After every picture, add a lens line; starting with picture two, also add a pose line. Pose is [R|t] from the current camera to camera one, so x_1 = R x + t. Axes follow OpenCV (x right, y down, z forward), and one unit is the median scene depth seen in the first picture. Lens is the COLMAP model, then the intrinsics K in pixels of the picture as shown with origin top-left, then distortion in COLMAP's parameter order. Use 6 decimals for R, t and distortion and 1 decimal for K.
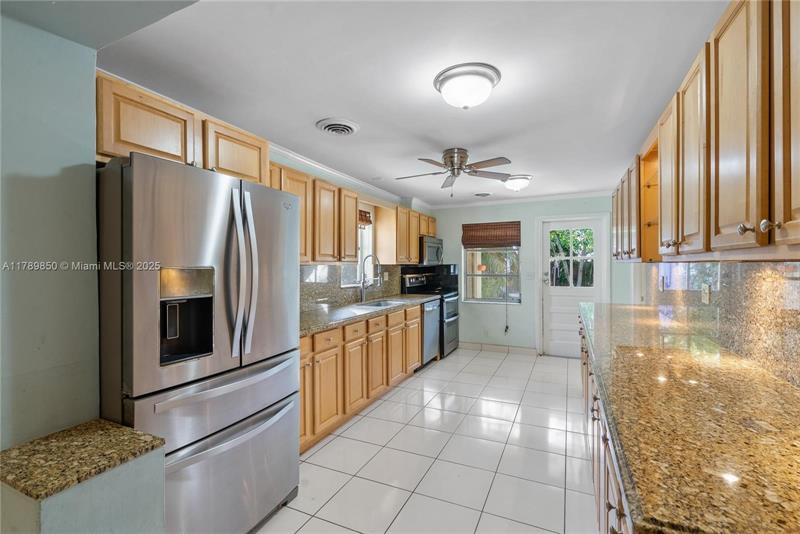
lens RADIAL K [[363.6, 0, 407.2], [0, 363.6, 271.7], [0, 0, 1]] dist [-0.002920, 0.000697]
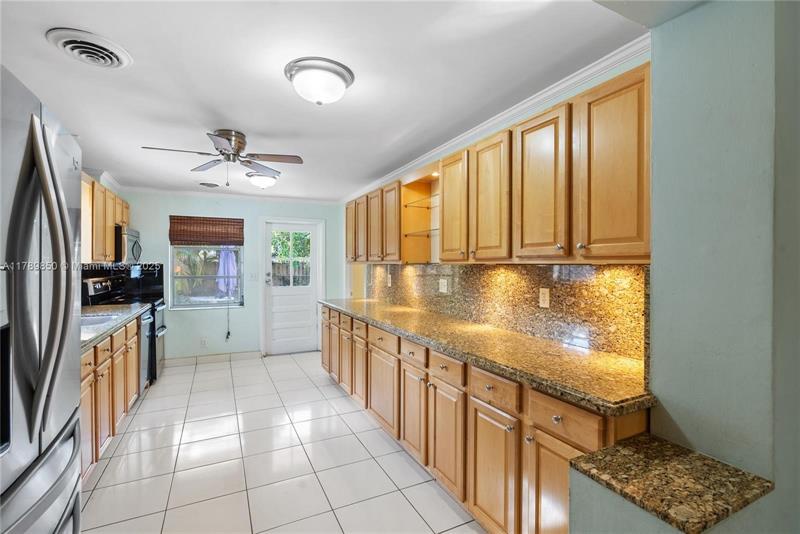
lens RADIAL K [[363.6, 0, 407.2], [0, 363.6, 271.1], [0, 0, 1]] dist [-0.002920, 0.000697]
pose [[0.616718, -0.004336, 0.787172, -0.179122], [0.008074, 0.999967, -0.000817, 0.000218], [-0.787143, 0.006860, 0.616733, 0.085675]]
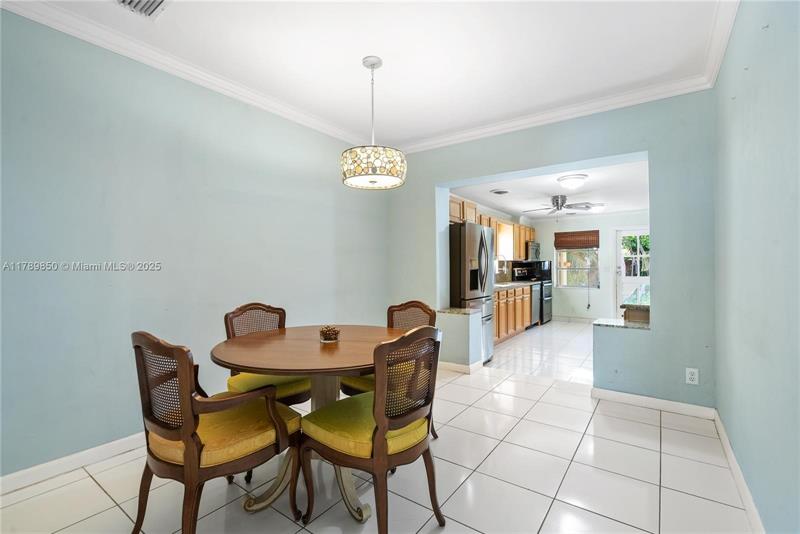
lens RADIAL K [[363.6, 0, 398.5], [0, 363.6, 260.4], [0, 0, 1]] dist [-0.002920, 0.000697]
pose [[0.979175, 0.000886, -0.203016, -0.174095], [-0.006924, 0.999554, -0.029032, 0.025849], [0.202900, 0.029833, 0.978745, -0.568062]]
